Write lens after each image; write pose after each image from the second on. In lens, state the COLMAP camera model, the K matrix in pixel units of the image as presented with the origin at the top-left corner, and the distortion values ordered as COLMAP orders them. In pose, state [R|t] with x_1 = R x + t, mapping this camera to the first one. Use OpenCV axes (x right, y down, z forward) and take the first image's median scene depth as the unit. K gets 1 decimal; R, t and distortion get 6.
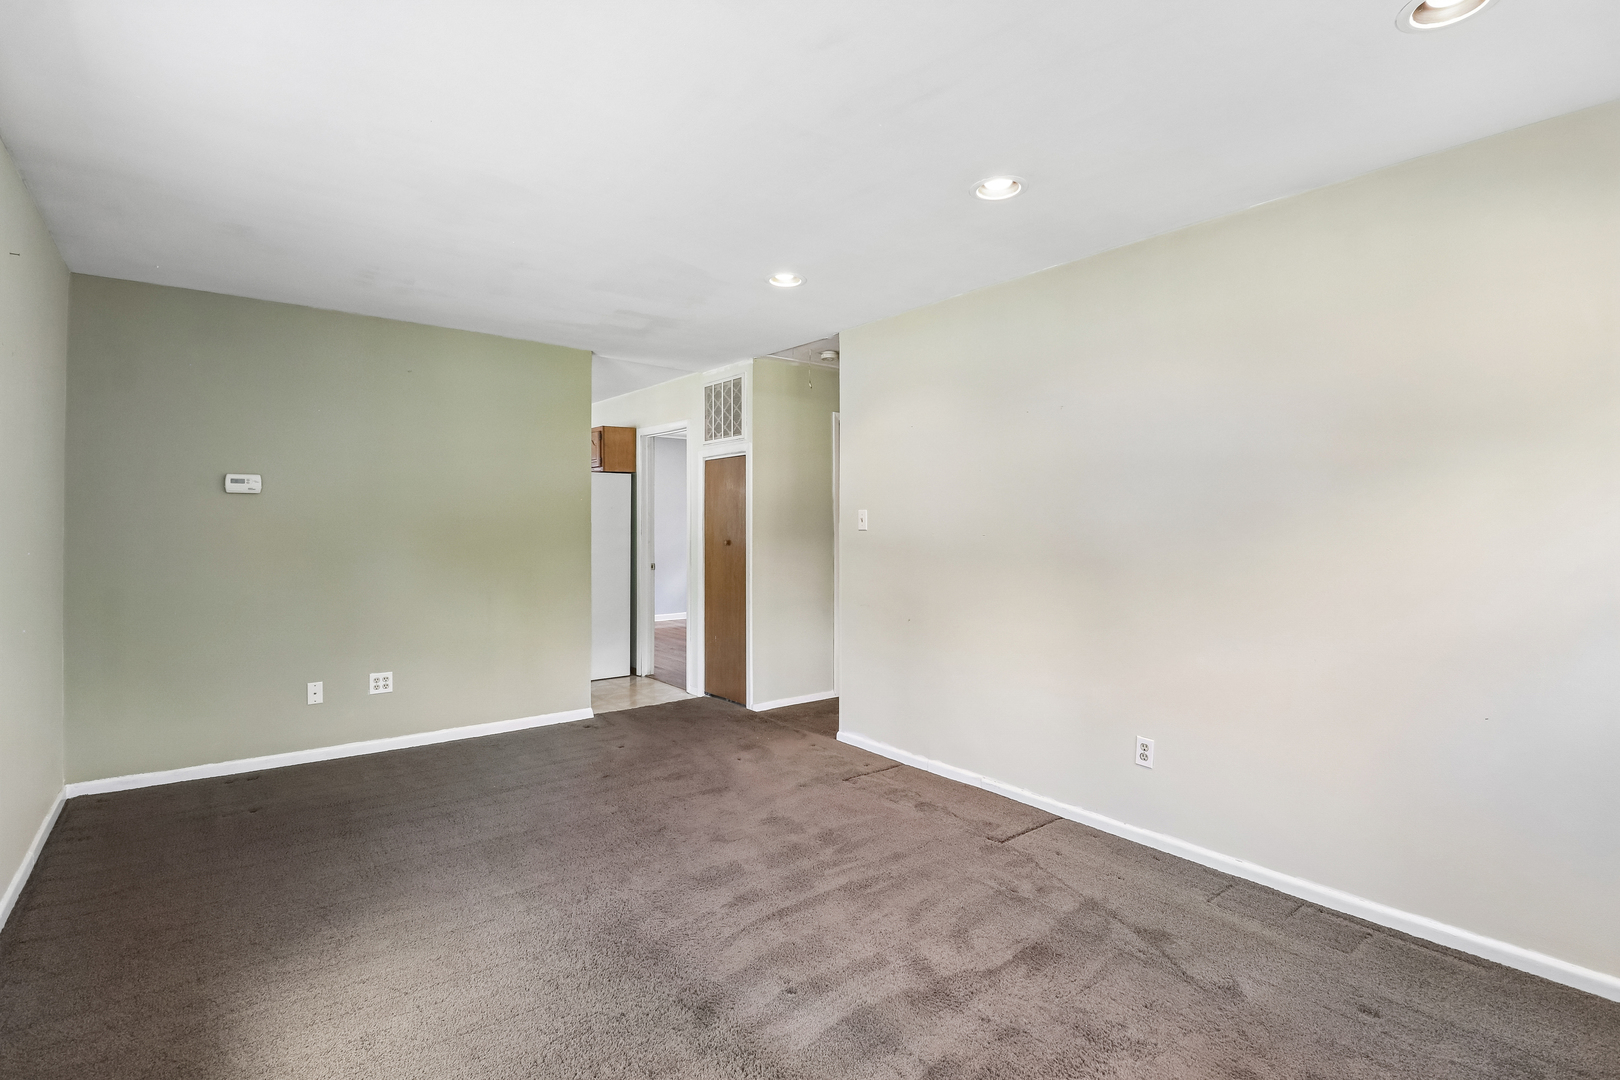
lens RADIAL K [[745.5, 0, 811.7], [0, 745.5, 534.7], [0, 0, 1]] dist [0.001324, -0.013954]
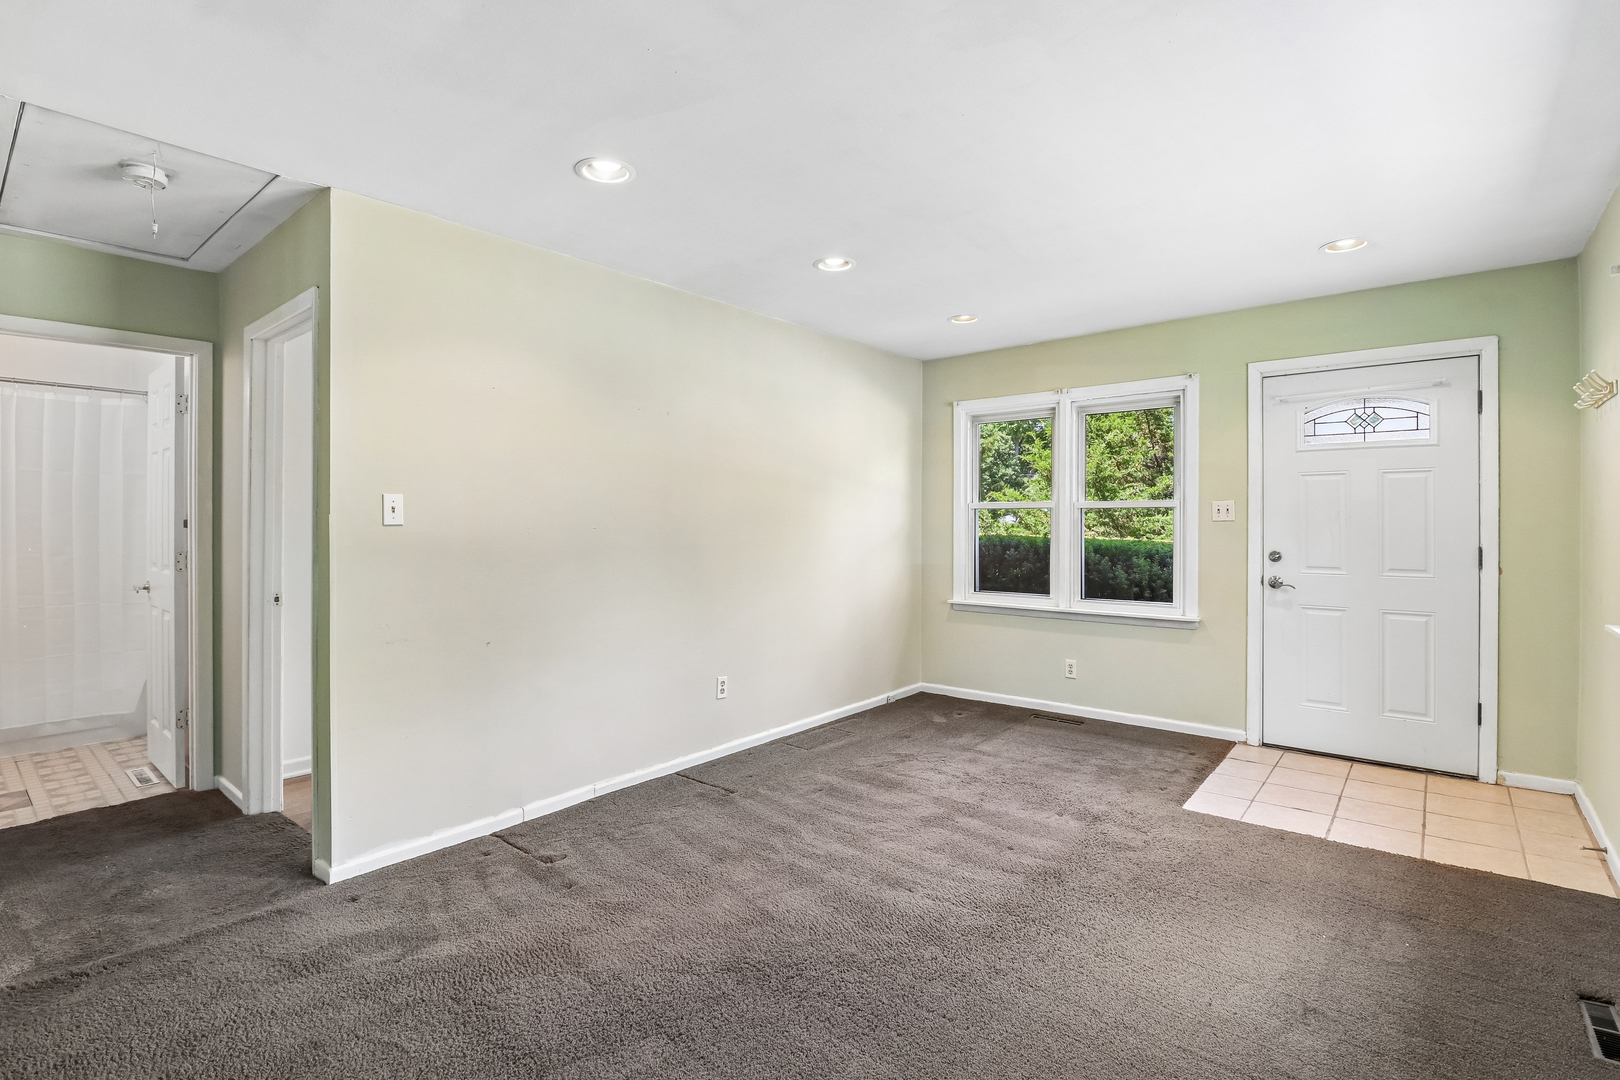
lens RADIAL K [[745.5, 0, 811.7], [0, 745.5, 534.7], [0, 0, 1]] dist [0.001324, -0.013954]
pose [[-0.185941, -0.020779, 0.982341, -0.887363], [0.013740, 0.999624, 0.023745, -0.011427], [-0.982465, 0.017913, -0.185585, 1.080118]]
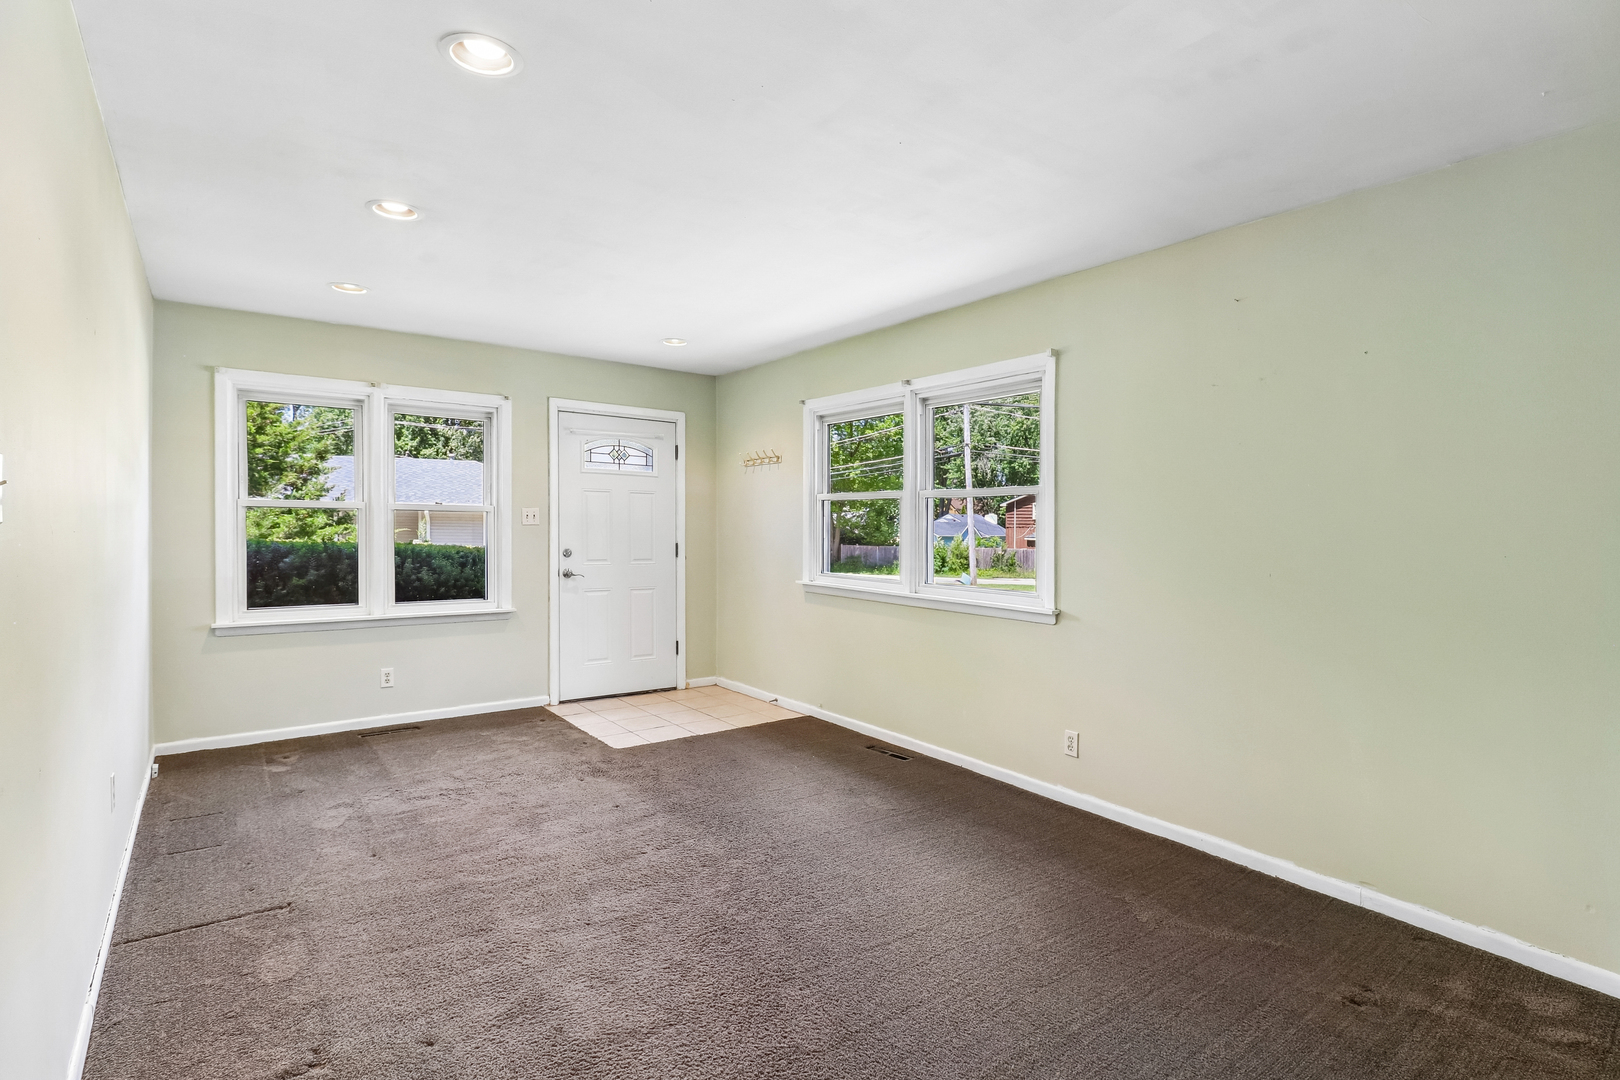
lens RADIAL K [[745.5, 0, 811.7], [0, 745.5, 534.7], [0, 0, 1]] dist [0.001324, -0.013954]
pose [[-0.997134, -0.014350, 0.074281, -0.367095], [-0.012808, 0.999693, 0.021199, -0.015115], [-0.074562, 0.020187, -0.997012, 1.738823]]
